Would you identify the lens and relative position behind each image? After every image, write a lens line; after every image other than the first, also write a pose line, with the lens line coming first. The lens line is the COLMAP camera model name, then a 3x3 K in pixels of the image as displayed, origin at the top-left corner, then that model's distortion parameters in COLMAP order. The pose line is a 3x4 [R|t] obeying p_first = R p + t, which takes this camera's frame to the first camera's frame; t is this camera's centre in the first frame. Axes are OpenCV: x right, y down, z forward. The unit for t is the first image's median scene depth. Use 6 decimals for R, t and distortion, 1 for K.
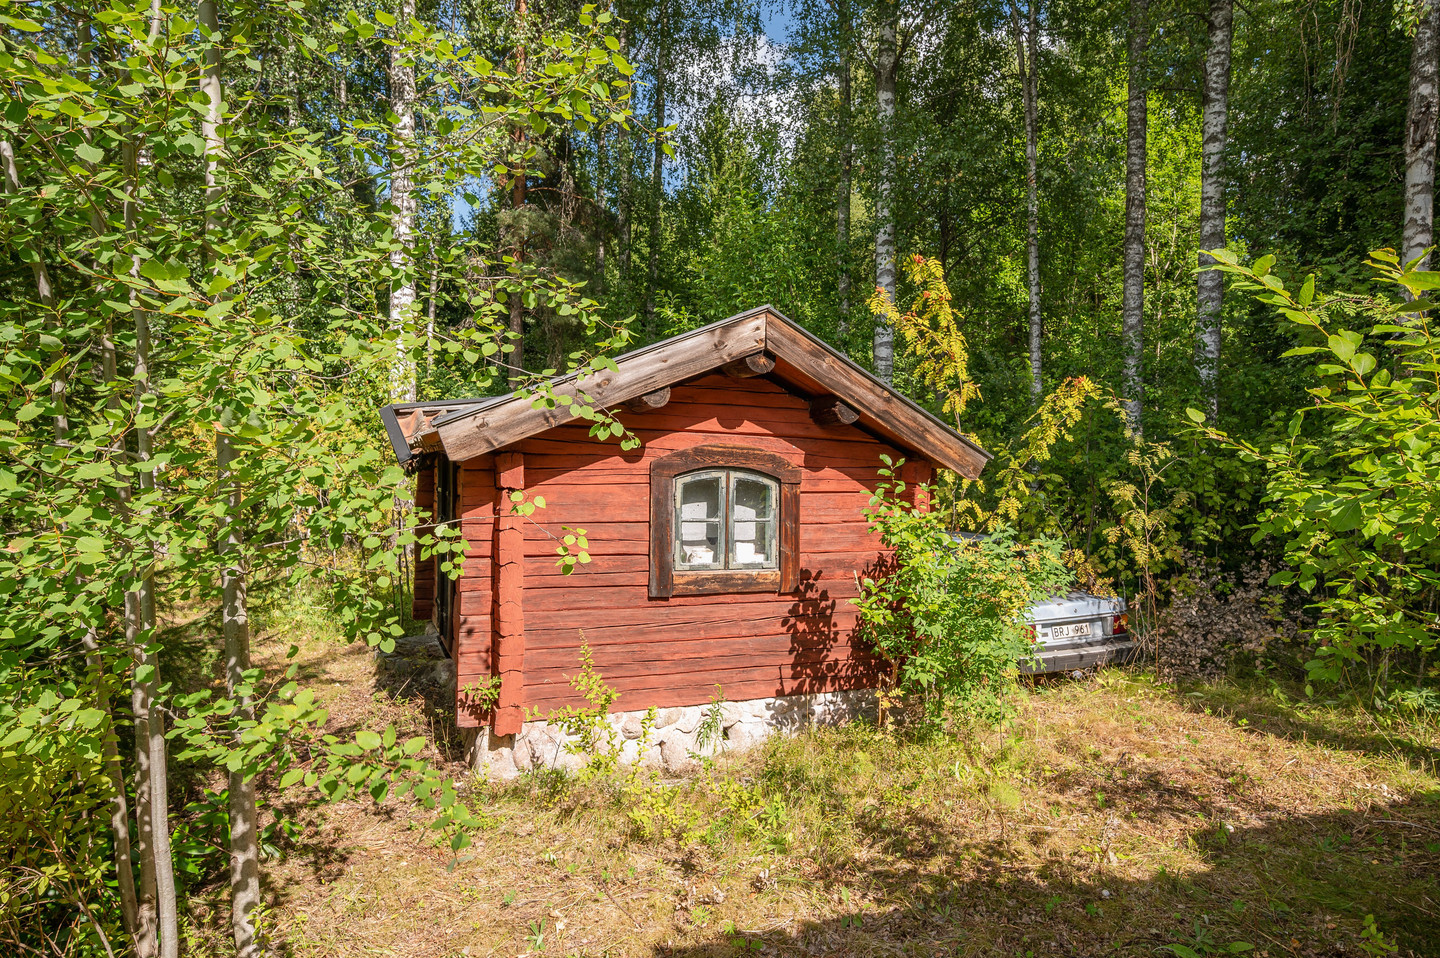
lens RADIAL K [[842.9, 0, 719.9], [0, 842.9, 466.6], [0, 0, 1]] dist [-0.006096, 0.000005]
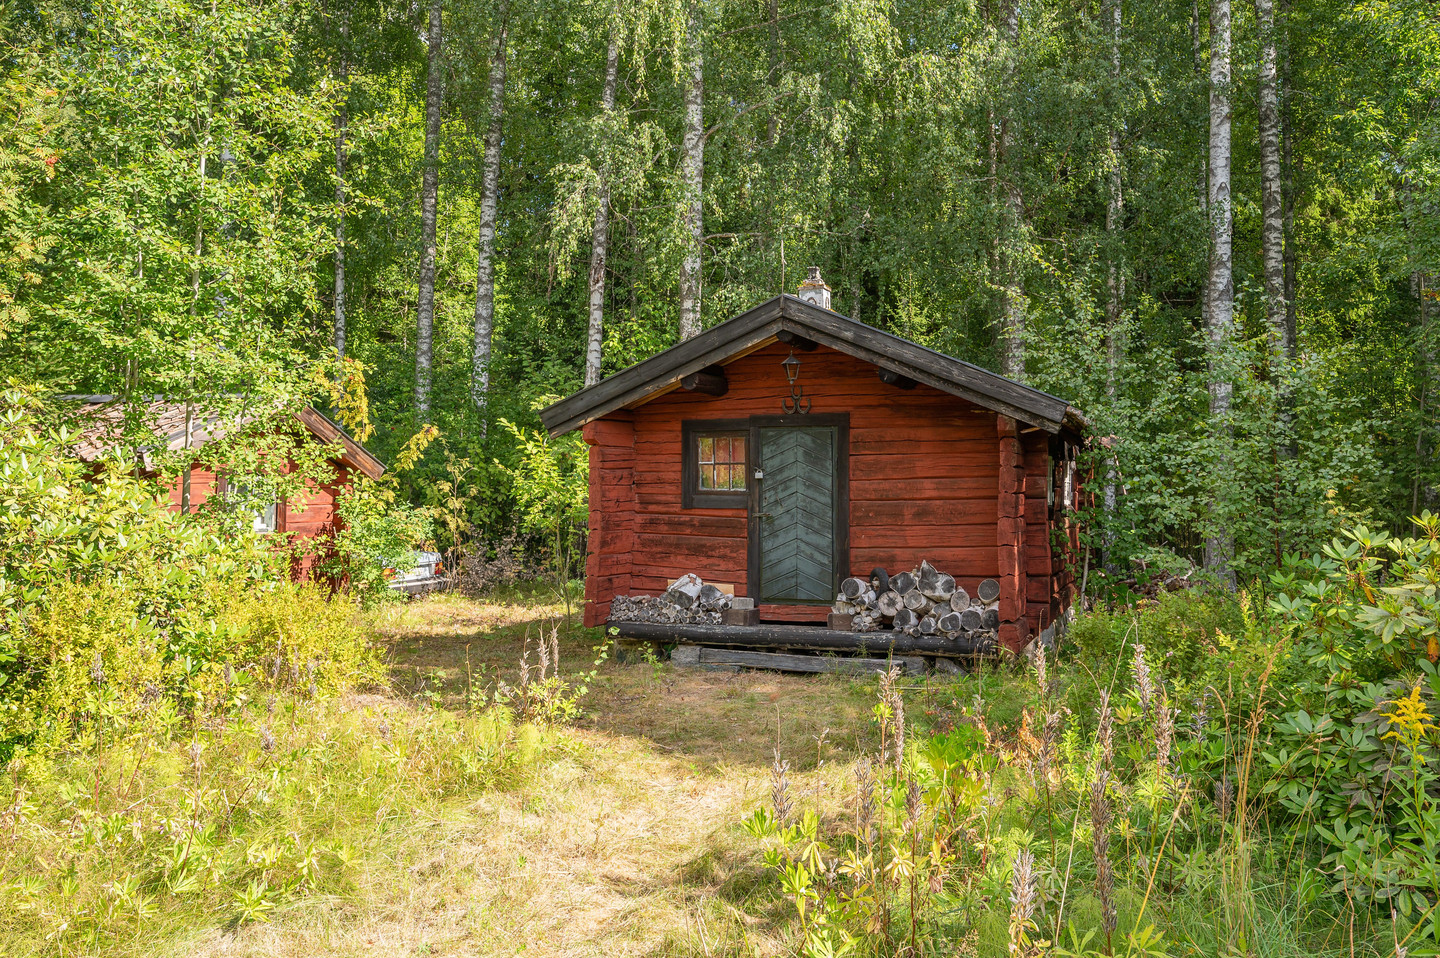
lens RADIAL K [[1115.2, 0, 720.6], [0, 1115.2, 475.2], [0, 0, 1]] dist [-0.007720, -0.000296]
pose [[0.730941, 0.001140, 0.682440, -0.647994], [-0.011086, 0.999886, 0.010204, -0.023829], [-0.682350, -0.015024, 0.730871, -1.027164]]
